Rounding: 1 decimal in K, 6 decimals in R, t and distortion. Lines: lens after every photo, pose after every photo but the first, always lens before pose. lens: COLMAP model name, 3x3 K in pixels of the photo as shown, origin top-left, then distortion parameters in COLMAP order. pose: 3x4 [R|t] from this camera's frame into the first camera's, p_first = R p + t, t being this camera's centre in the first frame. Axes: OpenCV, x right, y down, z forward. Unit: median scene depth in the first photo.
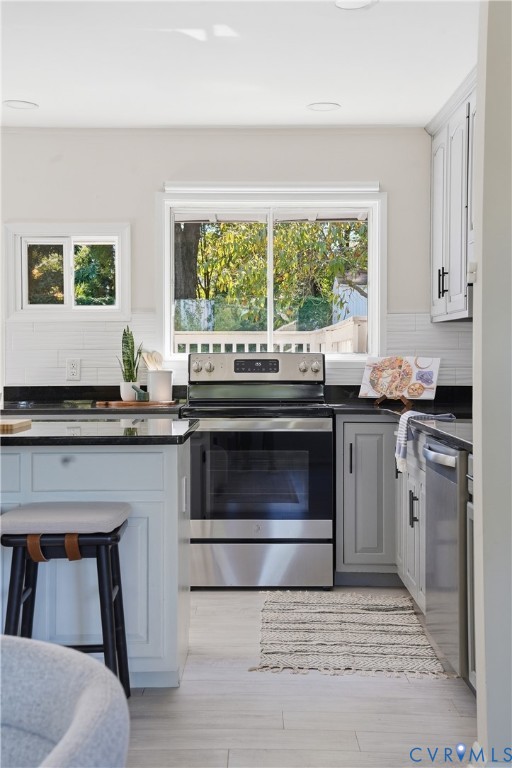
lens RADIAL K [[1023.9, 0, 232.7], [0, 1023.9, 372.4], [0, 0, 1]] dist [0.182047, 0.000000]
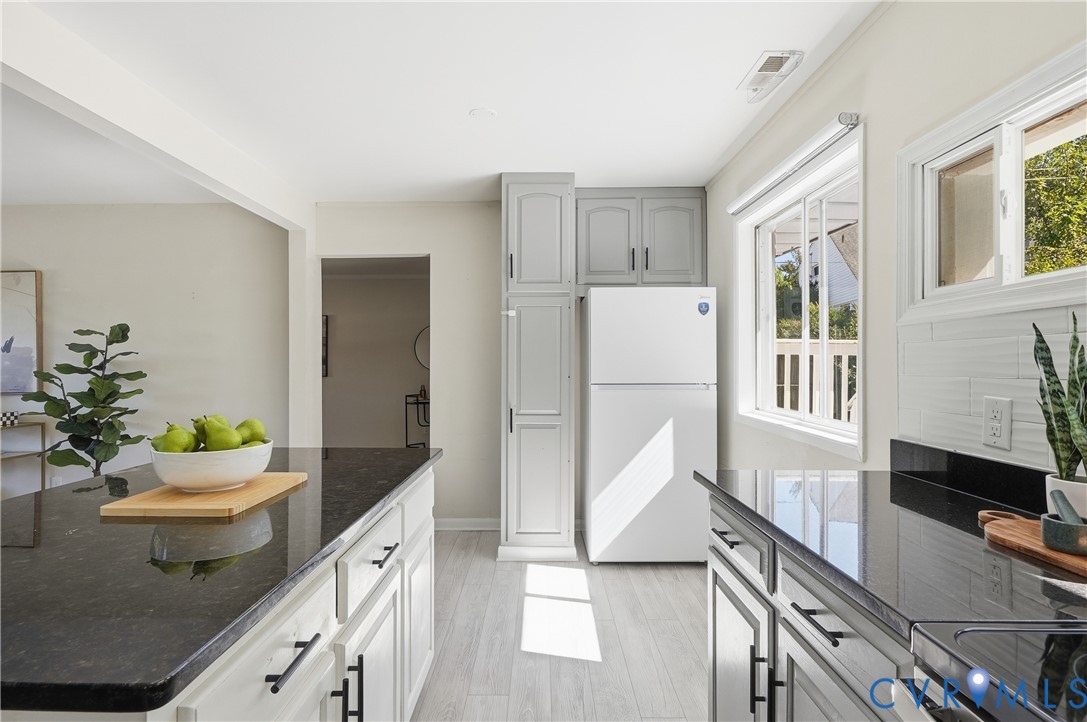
lens RADIAL K [[546.9, 0, 538.2], [0, 546.9, 363.4], [0, 0, 1]] dist [-0.003729, 0.000058]
pose [[0.008873, 0.007347, -0.999934, 0.084554], [-0.015900, 0.999848, 0.007205, -0.028865], [0.999834, 0.015835, 0.008988, 0.849162]]
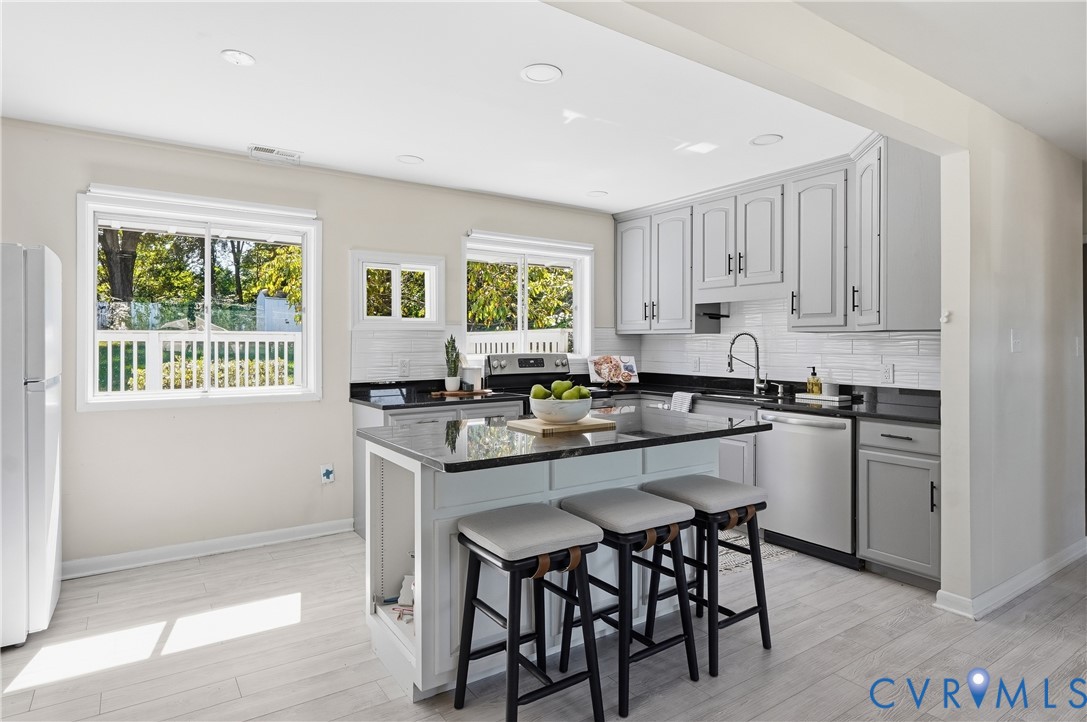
lens RADIAL K [[605.2, 0, 529.3], [0, 605.2, 345.2], [0, 0, 1]] dist [-0.002097, -0.000548]
pose [[0.821990, -0.001049, 0.569501, -0.477772], [0.007518, 0.999931, -0.009008, -0.024357], [-0.569452, 0.011686, 0.821941, 0.307913]]
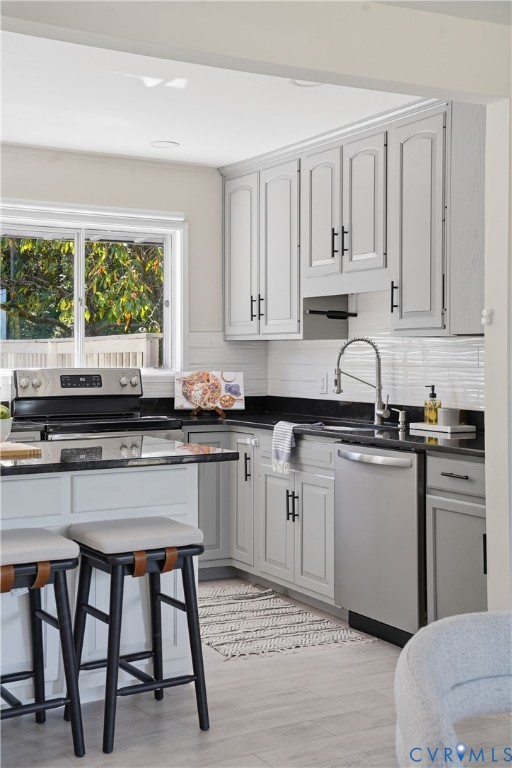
lens RADIAL K [[1043.6, 0, 240.1], [0, 1043.6, 352.4], [0, 0, 1]] dist [0.192372, 0.000000]
pose [[0.866640, 0.000867, 0.498933, -0.375518], [0.008602, 0.999824, -0.016680, -0.016908], [-0.498860, 0.018748, 0.866480, 0.002720]]
